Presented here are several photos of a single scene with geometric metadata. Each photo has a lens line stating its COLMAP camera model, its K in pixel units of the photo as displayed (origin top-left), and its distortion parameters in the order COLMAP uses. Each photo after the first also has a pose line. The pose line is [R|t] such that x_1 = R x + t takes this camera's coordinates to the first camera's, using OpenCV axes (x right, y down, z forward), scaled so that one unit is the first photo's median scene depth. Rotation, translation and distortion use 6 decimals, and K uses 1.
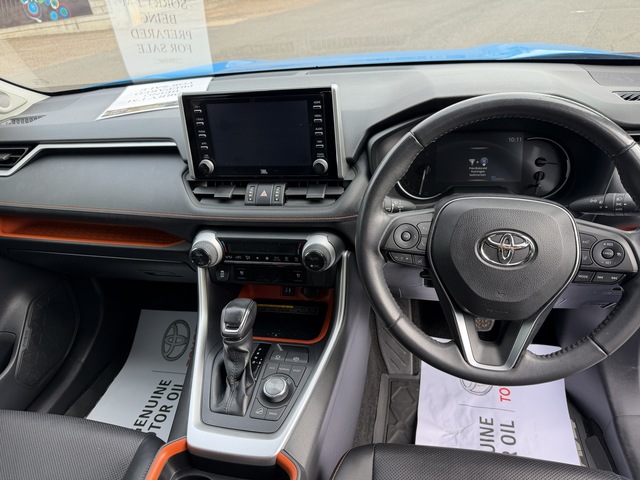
lens RADIAL K [[449.4, 0, 316.5], [0, 449.4, 238.4], [0, 0, 1]] dist [0.007445, -0.008637]
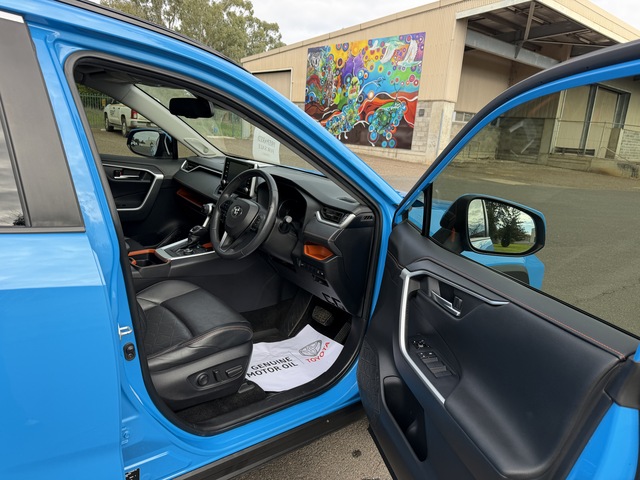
lens RADIAL K [[455.6, 0, 321.5], [0, 455.6, 240.5], [0, 0, 1]] dist [0.031586, -0.059914]
pose [[0.763795, 0.329834, -0.554822, 0.094432], [-0.476826, 0.867680, -0.140598, 0.012830], [0.435034, 0.371941, 0.820003, -0.045341]]
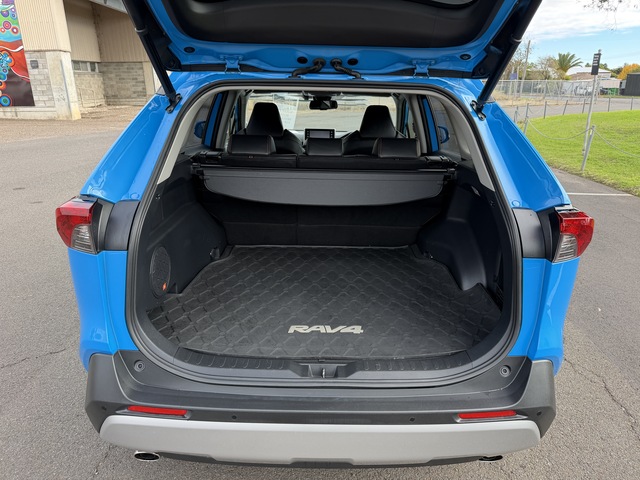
lens RADIAL K [[458.0, 0, 320.0], [0, 458.0, 240.0], [0, 0, 1]] dist [-0.003573, -0.004837]
pose [[0.970185, 0.054913, 0.236063, -0.050267], [0.002558, 0.971621, -0.236531, 0.103595], [-0.242353, 0.230082, 0.942511, -0.181587]]
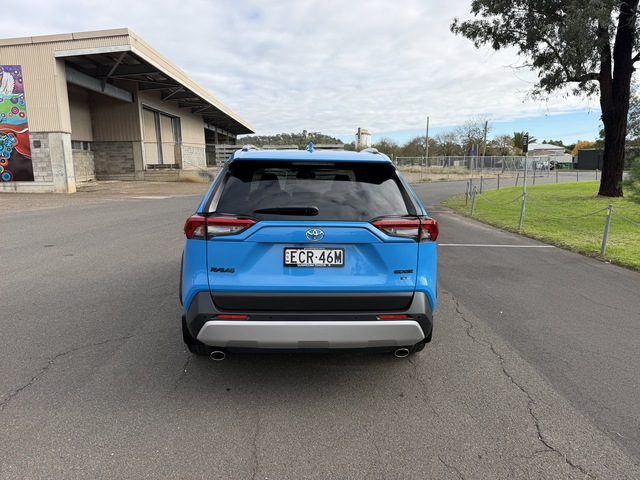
lens RADIAL K [[455.6, 0, 321.5], [0, 455.6, 240.5], [0, 0, 1]] dist [0.031586, -0.059914]
pose [[0.957526, 0.077901, 0.277624, -0.076034], [0.035805, 0.923240, -0.382552, 0.156166], [-0.286115, 0.376244, 0.881237, -0.261504]]
